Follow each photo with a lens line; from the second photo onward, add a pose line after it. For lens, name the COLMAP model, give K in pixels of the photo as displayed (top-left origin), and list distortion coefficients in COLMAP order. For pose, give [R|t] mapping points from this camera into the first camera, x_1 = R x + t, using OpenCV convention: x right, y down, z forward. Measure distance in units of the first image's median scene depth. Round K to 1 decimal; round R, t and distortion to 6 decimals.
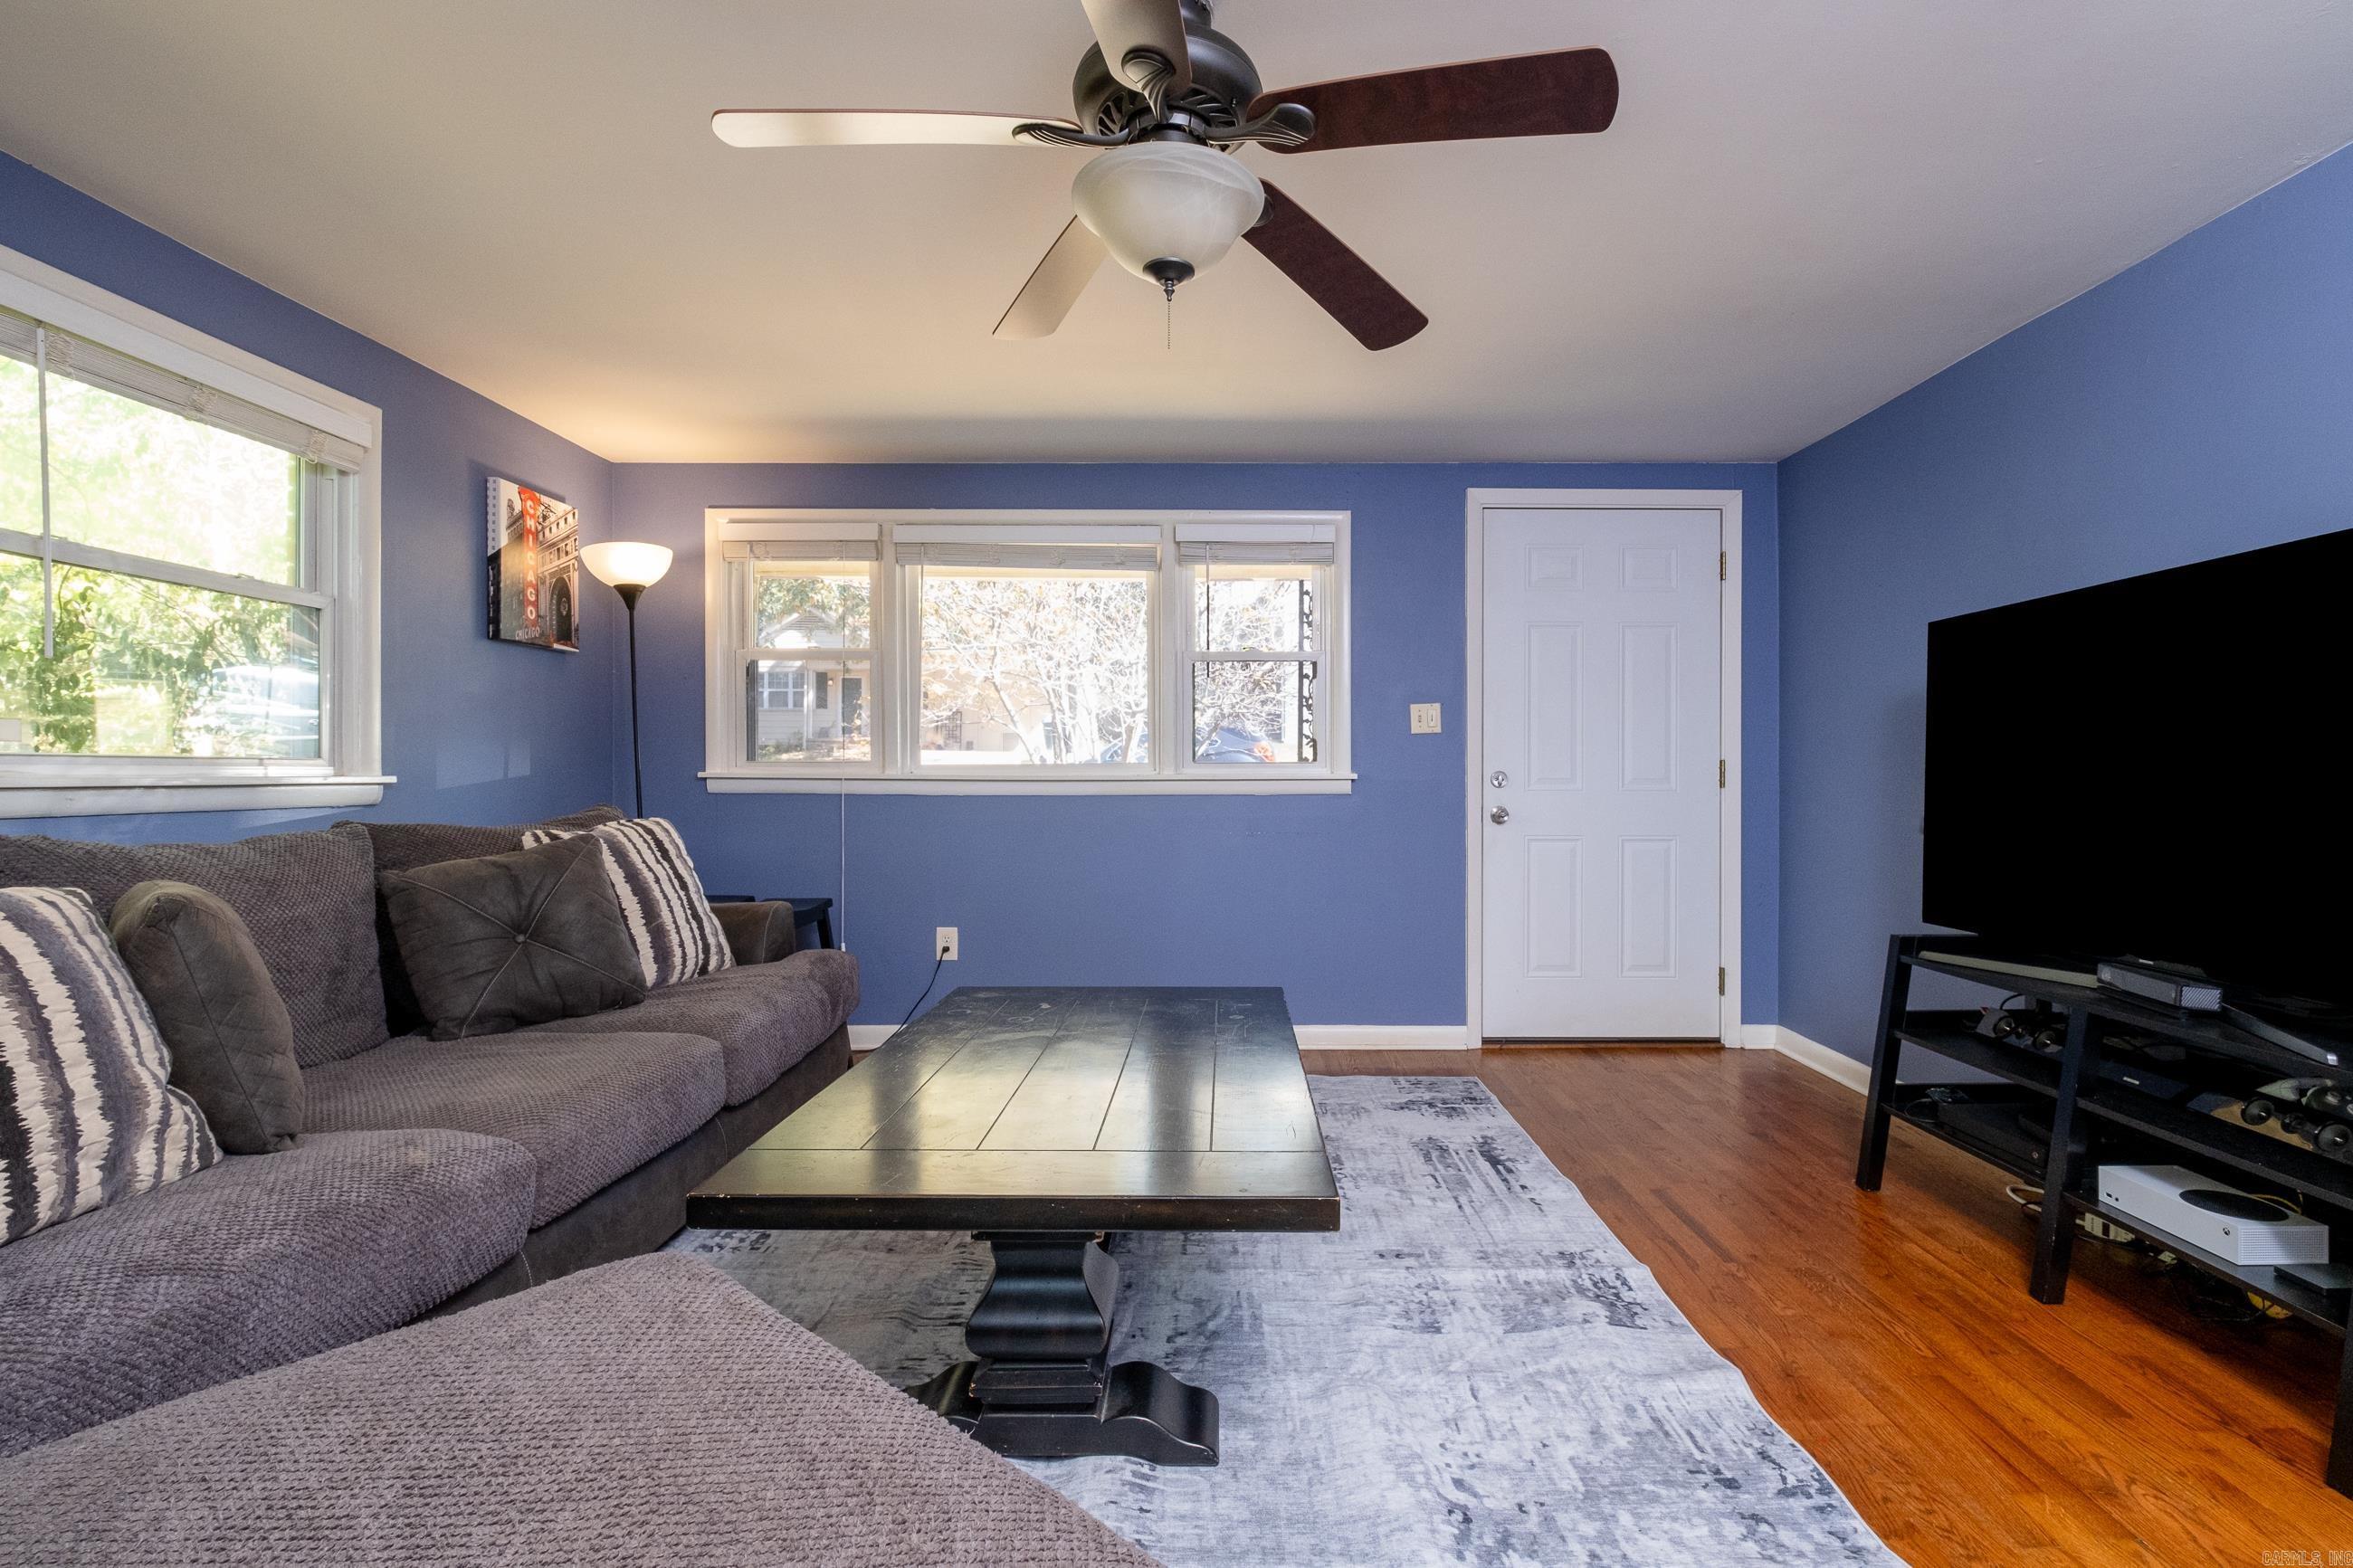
lens RADIAL K [[1072.5, 0, 1184.2], [0, 1072.5, 767.5], [0, 0, 1]] dist [-0.003755, 0.000229]
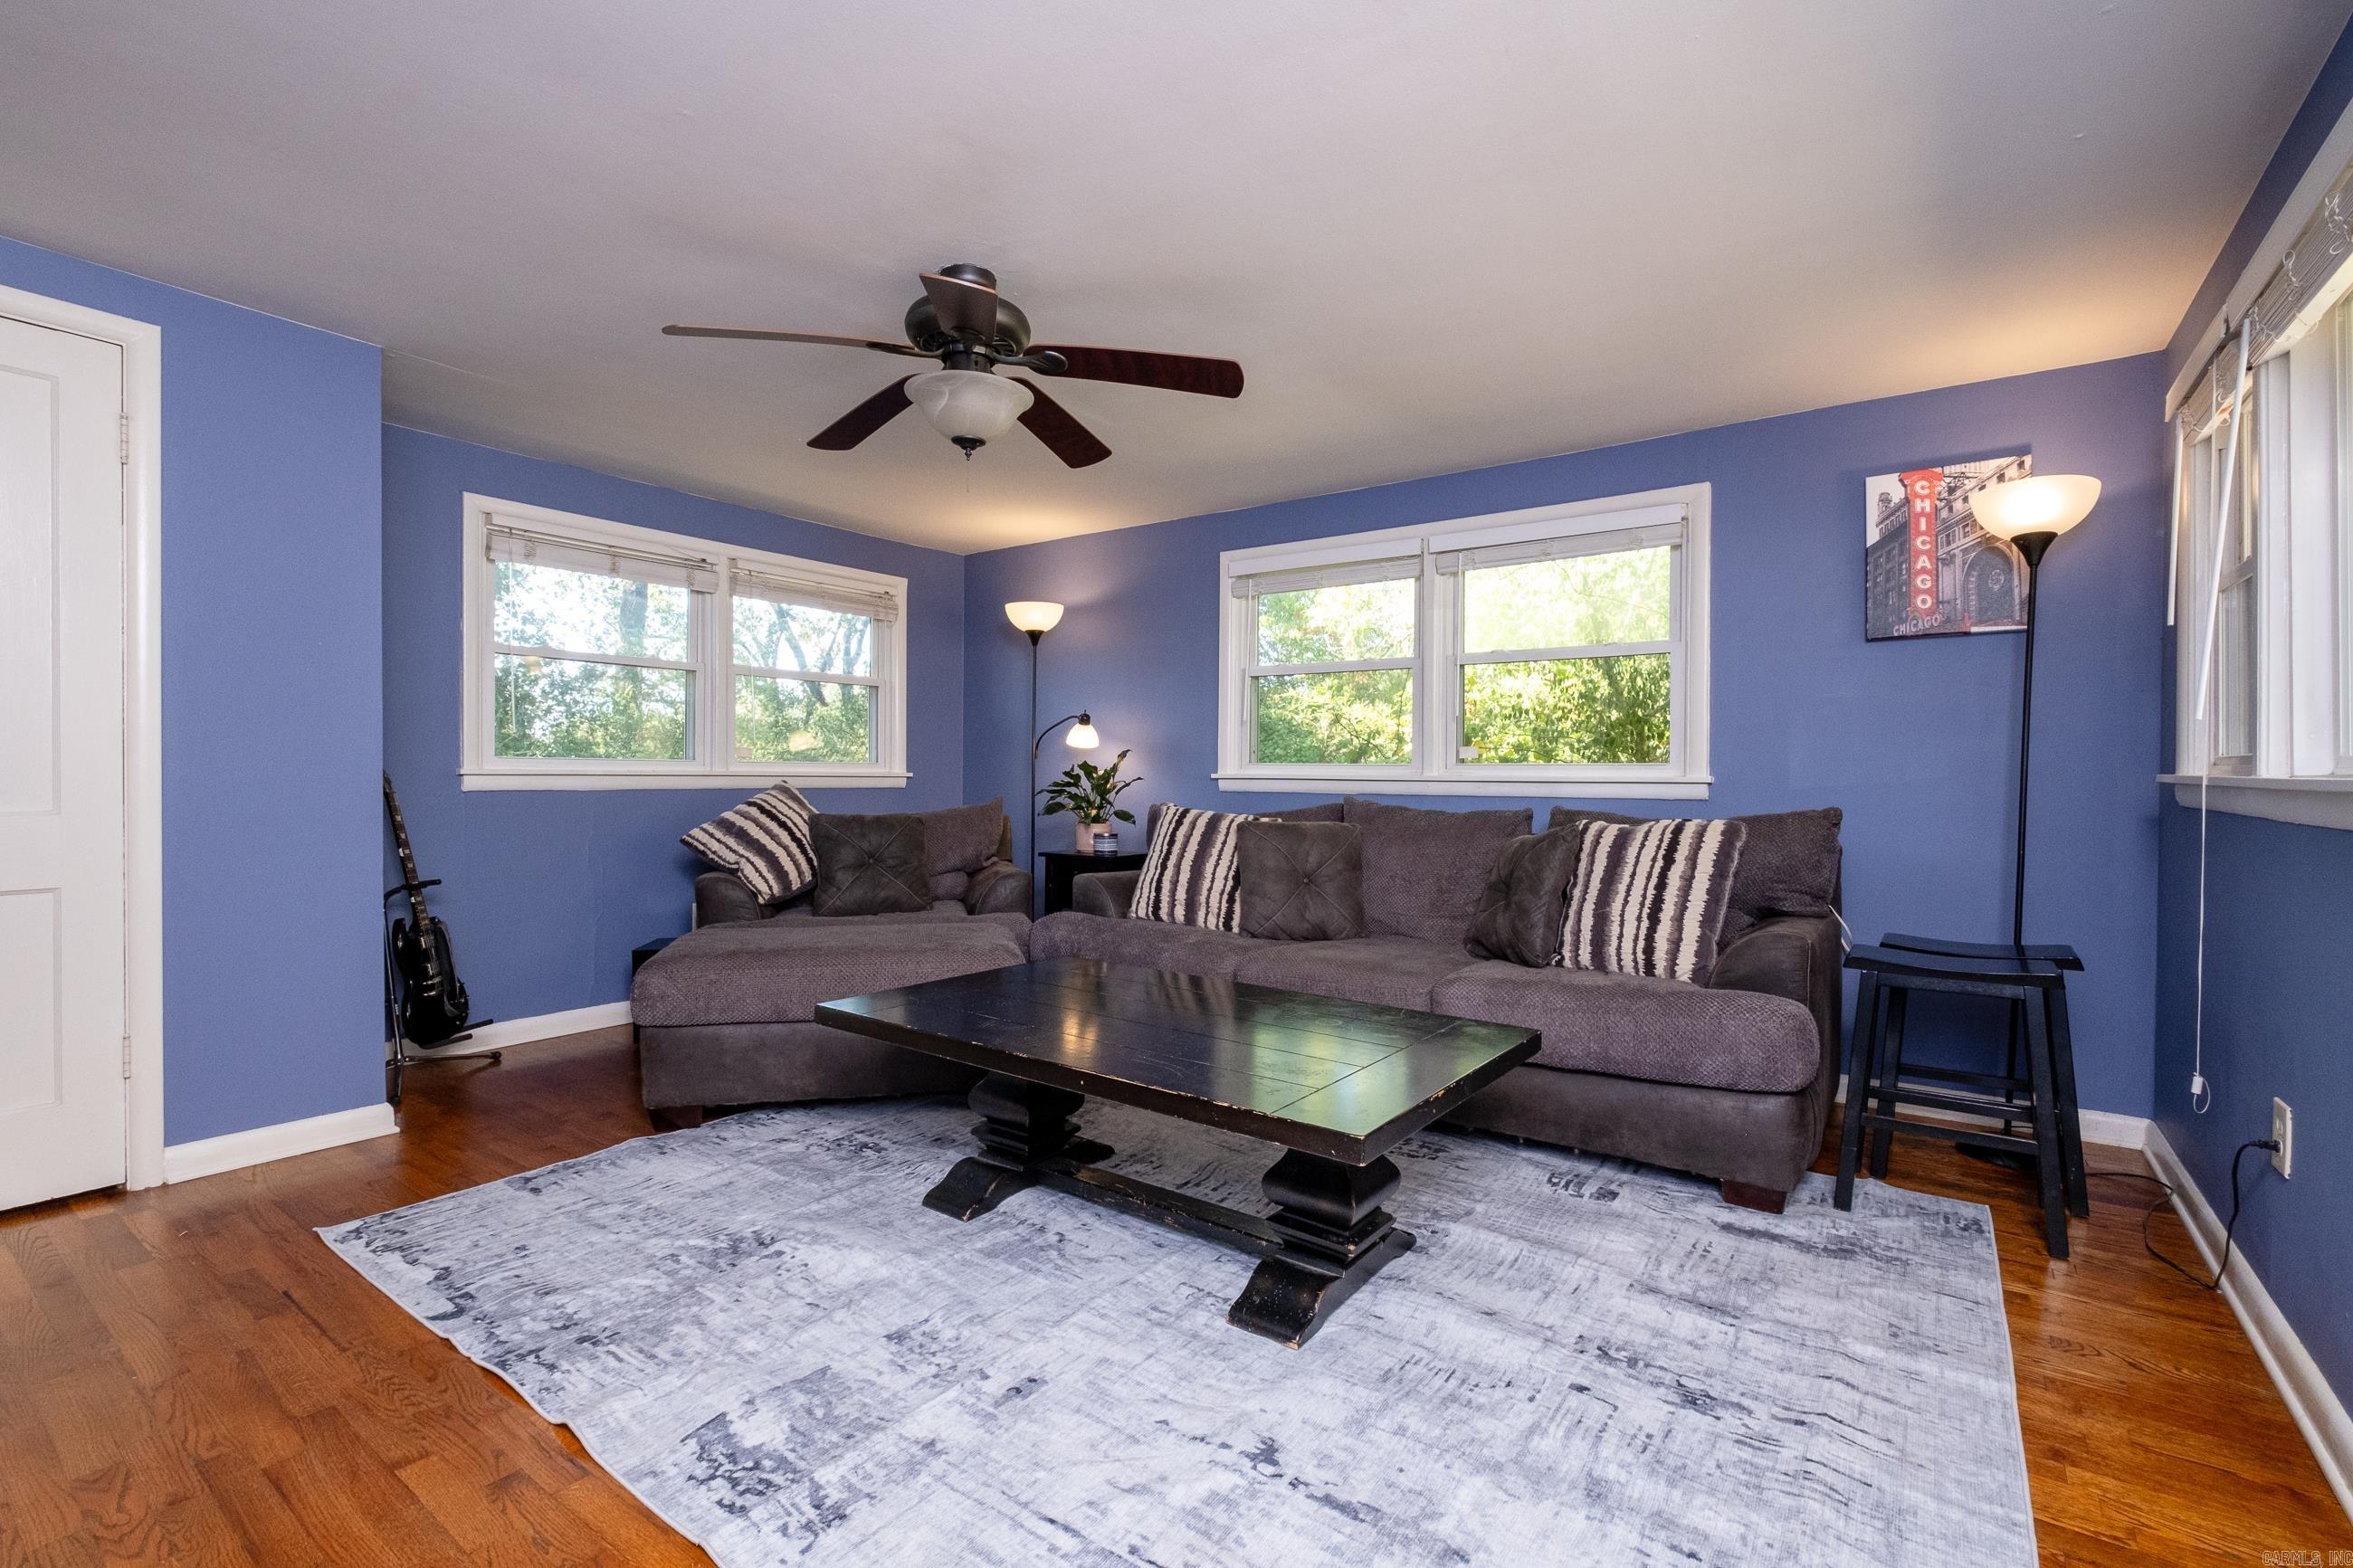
lens RADIAL K [[1028.1, 0, 1205.2], [0, 1028.1, 782.6], [0, 0, 1]] dist [0.002328, 0.000259]
pose [[-0.549994, 0.008385, -0.835127, 0.813455], [0.000160, 0.999951, 0.009935, 0.004799], [0.835169, 0.005330, -0.549968, 1.658146]]
